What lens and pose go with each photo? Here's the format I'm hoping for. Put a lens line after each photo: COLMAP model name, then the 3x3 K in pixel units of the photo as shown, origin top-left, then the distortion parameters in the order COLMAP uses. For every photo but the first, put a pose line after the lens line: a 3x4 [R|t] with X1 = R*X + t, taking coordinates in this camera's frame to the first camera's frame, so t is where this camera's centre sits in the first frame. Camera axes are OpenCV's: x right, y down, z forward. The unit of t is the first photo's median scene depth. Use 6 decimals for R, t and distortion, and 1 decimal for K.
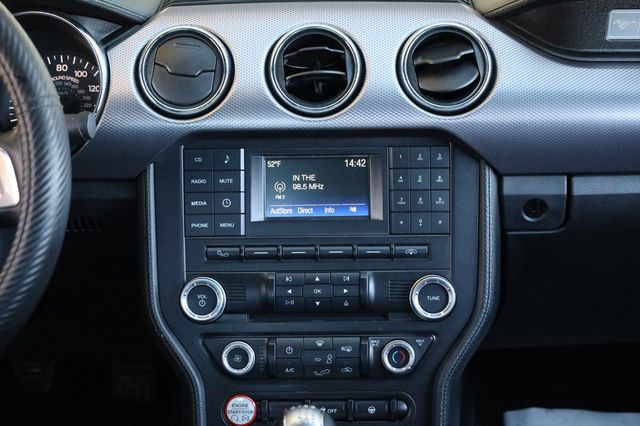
lens RADIAL K [[1400.4, 0, 320.0], [0, 1400.4, 213.0], [0, 0, 1]] dist [-0.021013, -0.139342]
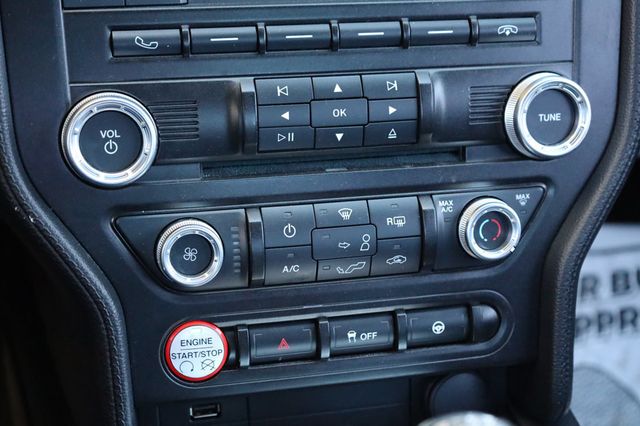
lens RADIAL K [[1085.1, 0, 320.0], [0, 1085.1, 213.0], [0, 0, 1]] dist [-0.009681, -0.004484]
pose [[0.968617, -0.063740, 0.240247, -0.105389], [0.016800, 0.981139, 0.192575, 0.015618], [-0.247990, -0.182495, 0.951418, 0.619646]]
